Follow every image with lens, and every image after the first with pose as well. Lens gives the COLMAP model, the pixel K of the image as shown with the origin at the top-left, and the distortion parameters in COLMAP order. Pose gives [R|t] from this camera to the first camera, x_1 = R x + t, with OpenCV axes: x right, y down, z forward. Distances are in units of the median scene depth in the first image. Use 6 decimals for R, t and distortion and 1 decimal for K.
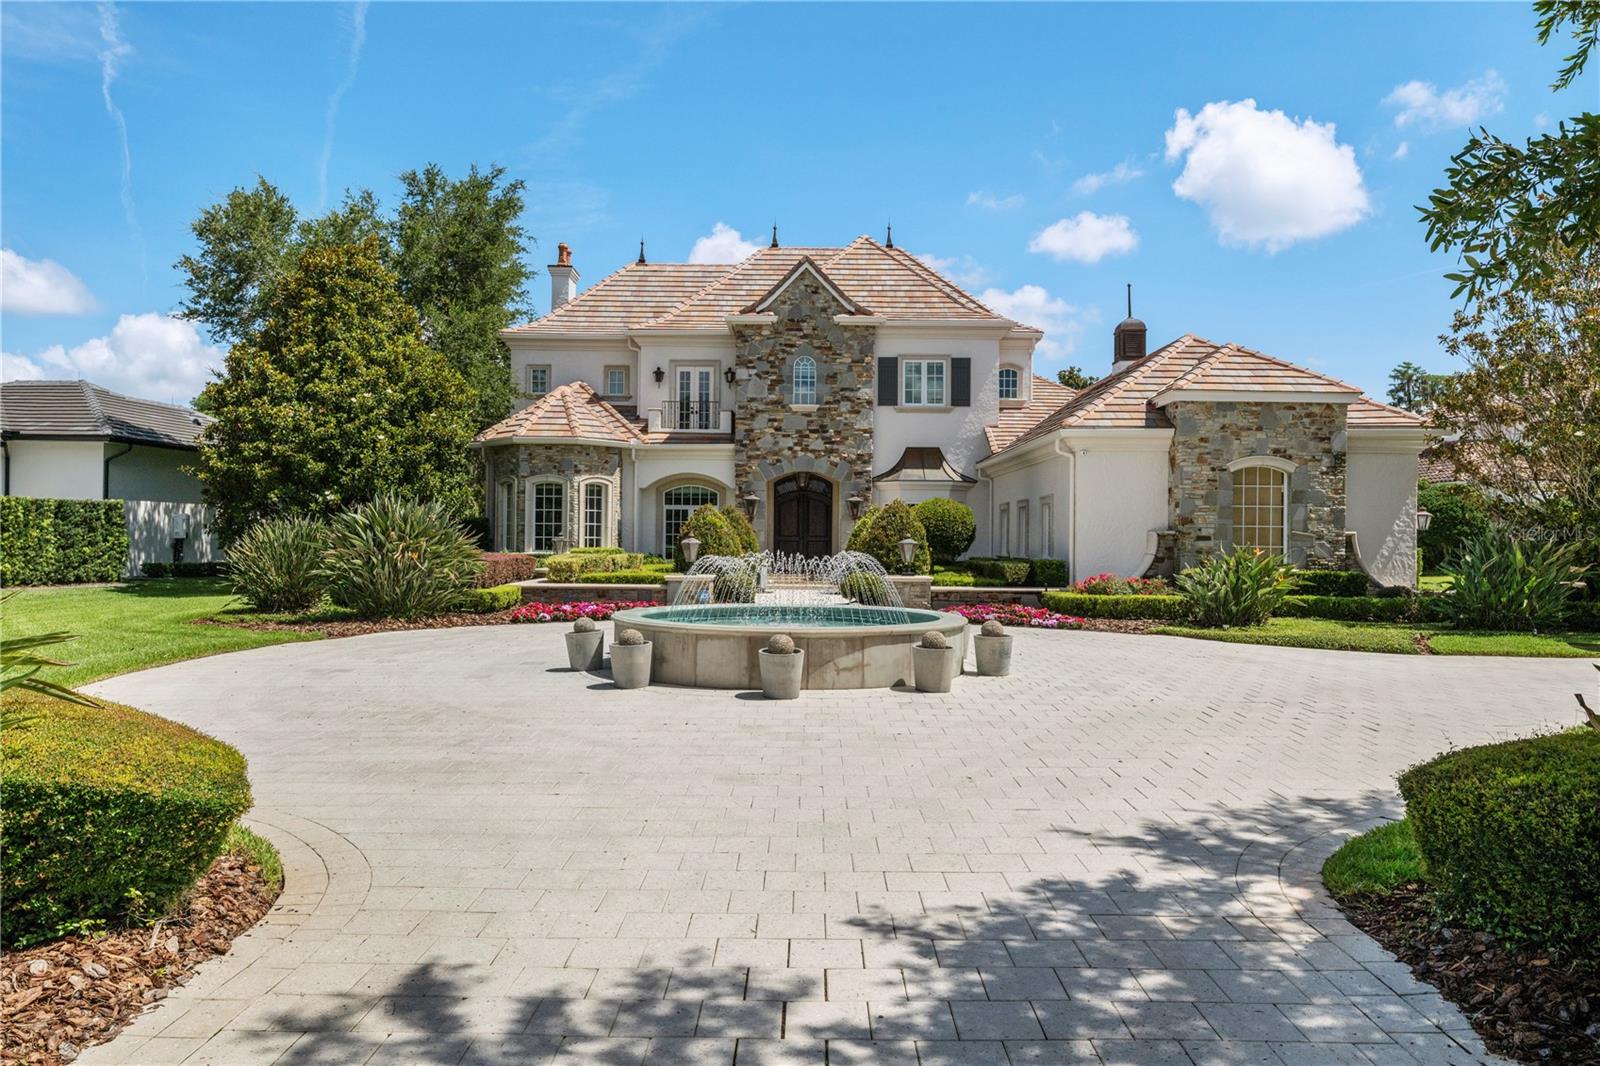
lens RADIAL K [[1086.0, 0, 815.3], [0, 1086.0, 539.8], [0, 0, 1]] dist [0.002597, 0.001274]
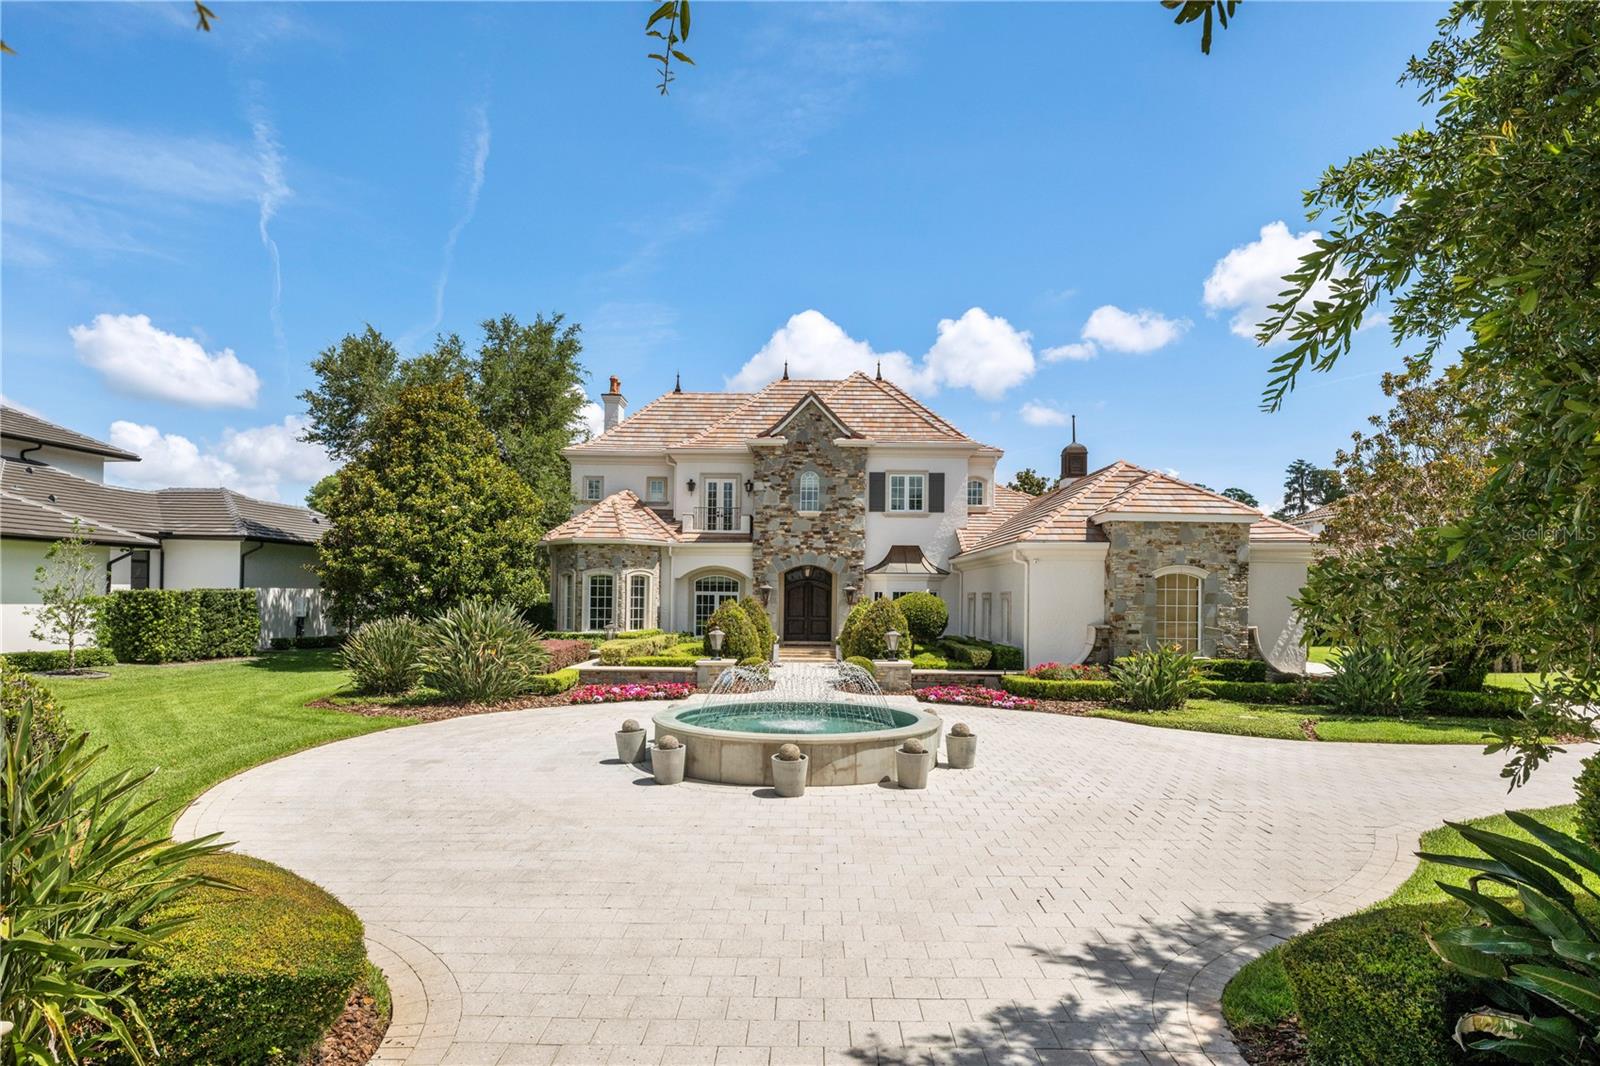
lens RADIAL K [[886.1, 0, 817.2], [0, 886.1, 596.7], [0, 0, 1]] dist [0.002800, -0.000772]
pose [[0.999993, 0.003503, -0.000860, 0.000021], [-0.003506, 0.999985, -0.004111, -0.023368], [0.000846, 0.004114, 0.999991, -0.003467]]
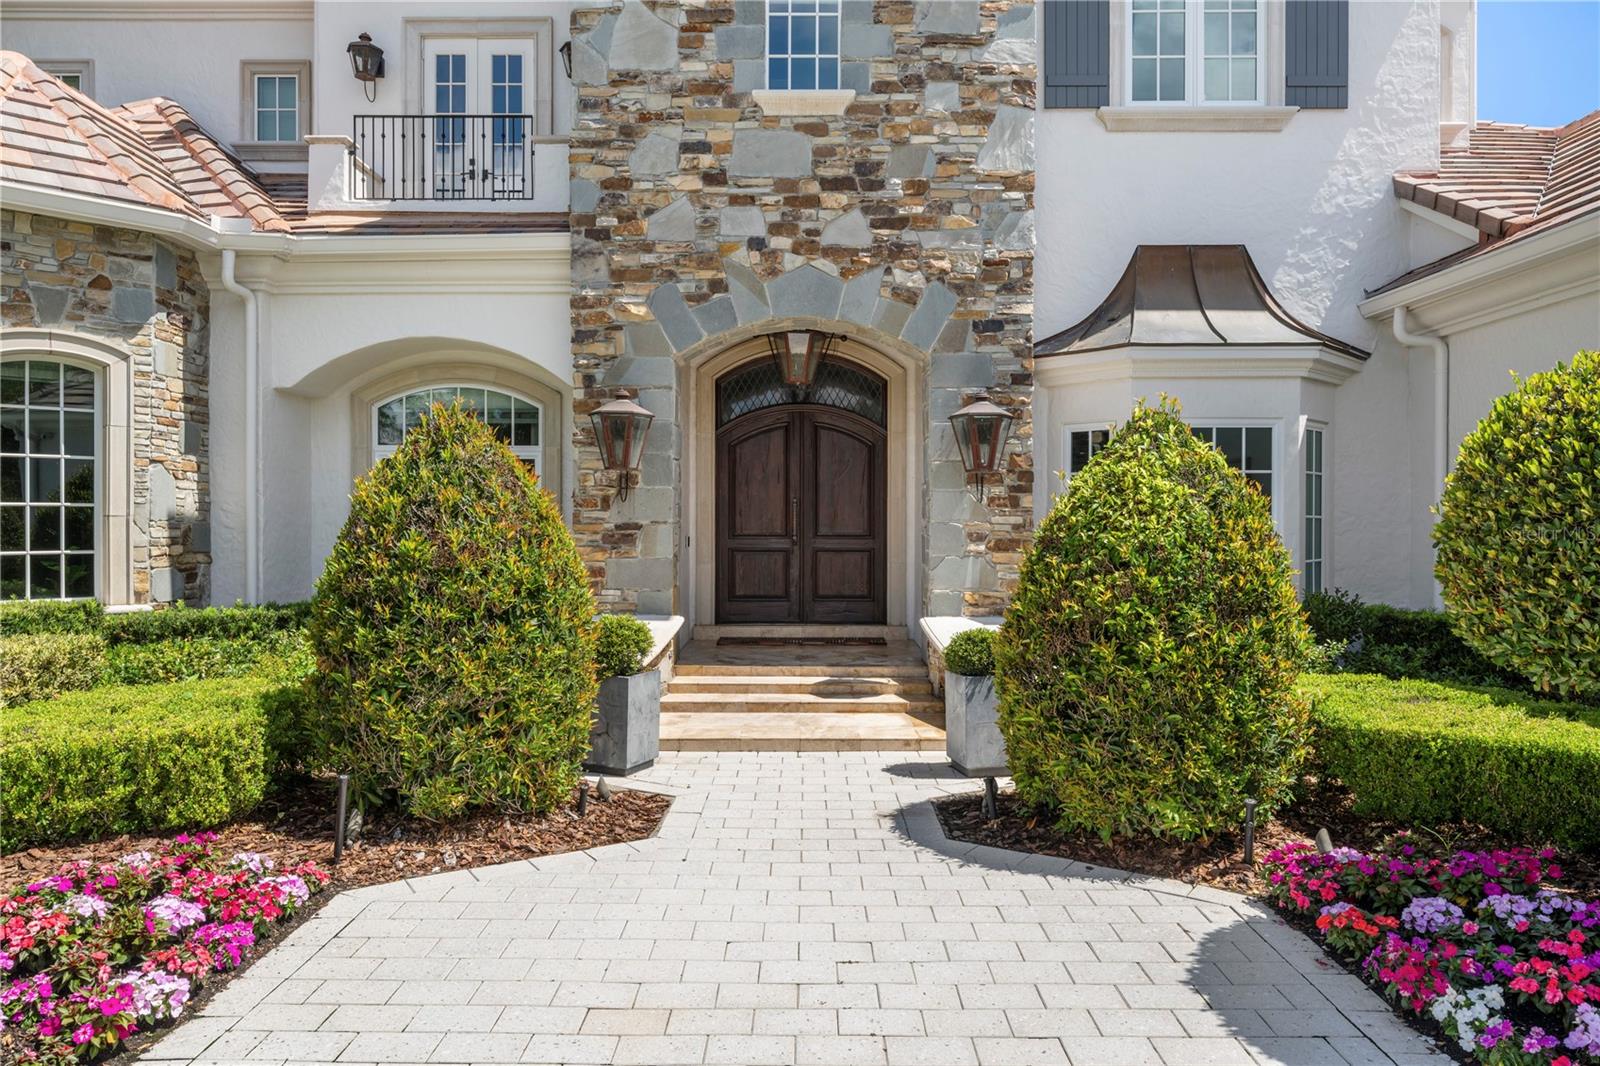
lens RADIAL K [[1086.0, 0, 757.1], [0, 1086.0, 531.9], [0, 0, 1]] dist [0.002597, 0.001274]
pose [[0.998608, -0.008653, -0.052039, -0.008228], [0.009137, 0.999917, 0.009076, -0.008231], [0.051957, -0.009539, 0.998604, 0.706100]]
